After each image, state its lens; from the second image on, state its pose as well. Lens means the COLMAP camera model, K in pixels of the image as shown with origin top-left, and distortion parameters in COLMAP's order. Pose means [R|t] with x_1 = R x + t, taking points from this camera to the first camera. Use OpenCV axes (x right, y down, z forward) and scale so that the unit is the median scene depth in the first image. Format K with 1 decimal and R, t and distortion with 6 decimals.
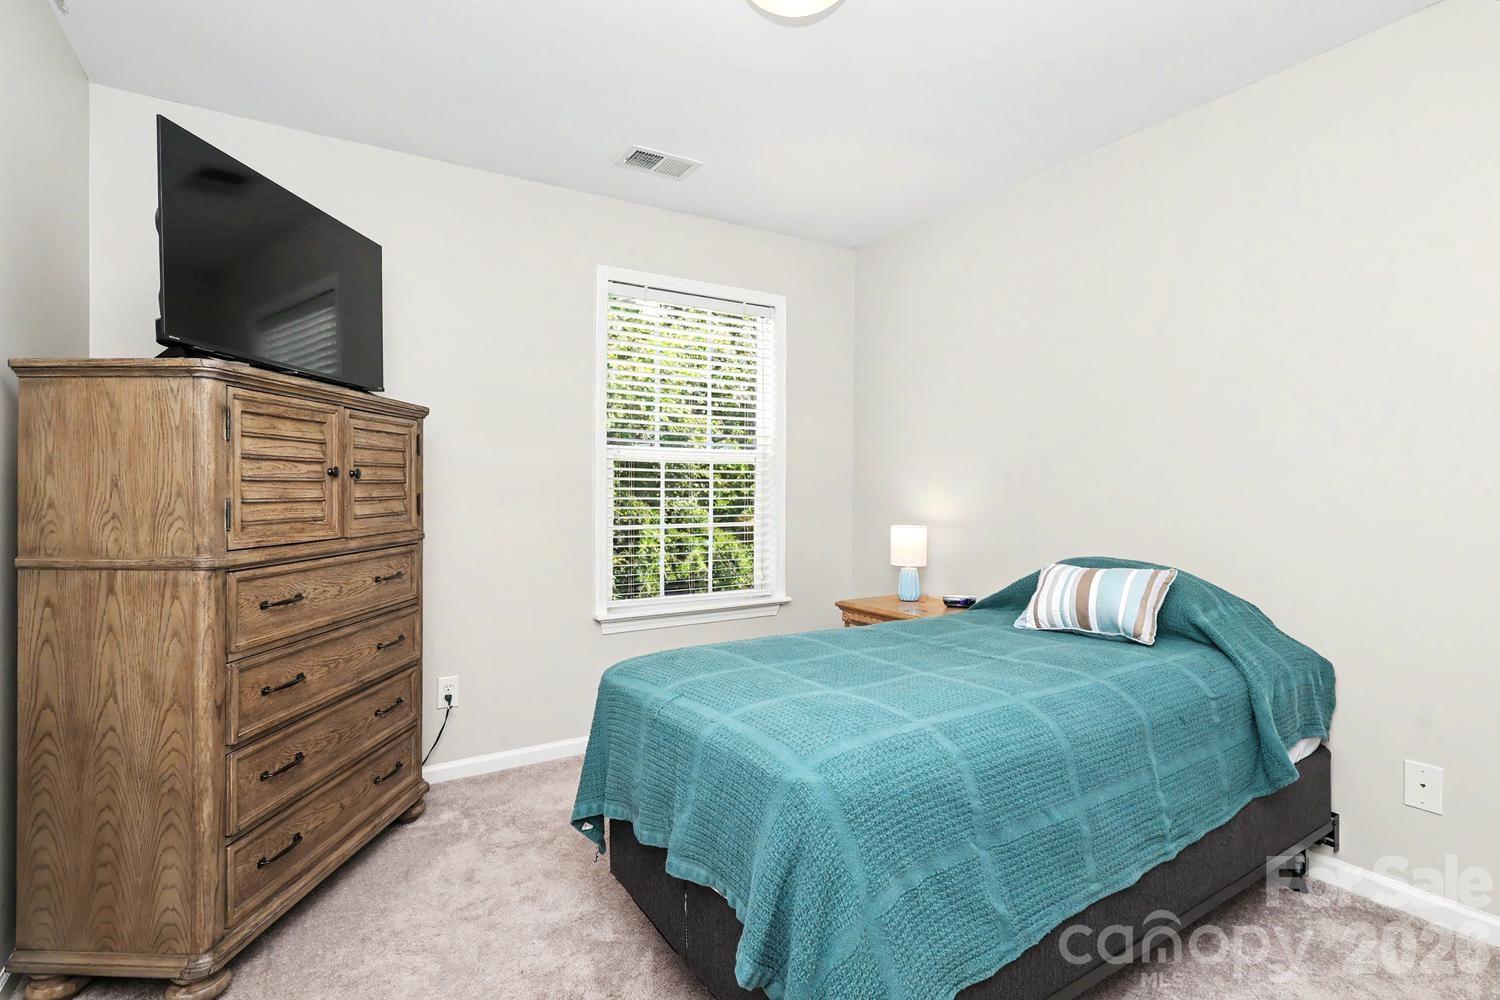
lens RADIAL K [[714.3, 0, 741.8], [0, 714.3, 484.8], [0, 0, 1]] dist [0.000361, 0.000560]
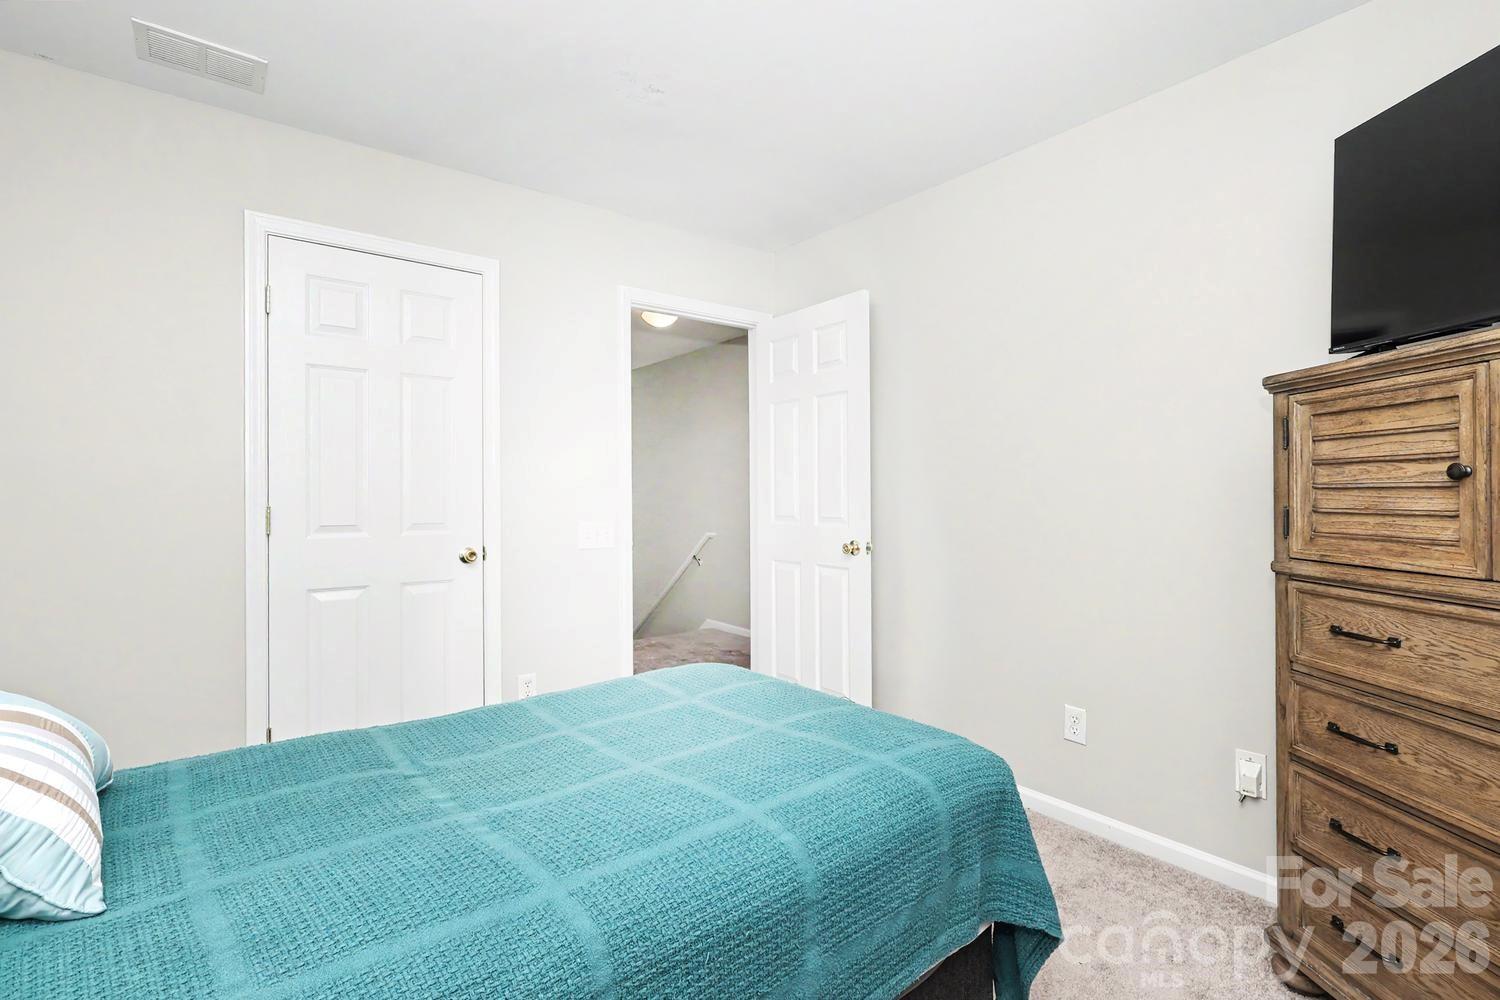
lens RADIAL K [[714.3, 0, 741.8], [0, 714.3, 484.8], [0, 0, 1]] dist [0.000361, 0.000560]
pose [[-0.993722, 0.003741, -0.111813, 0.148454], [0.005580, 0.999854, -0.016136, 0.000325], [0.111736, -0.016658, -0.993598, 1.727153]]
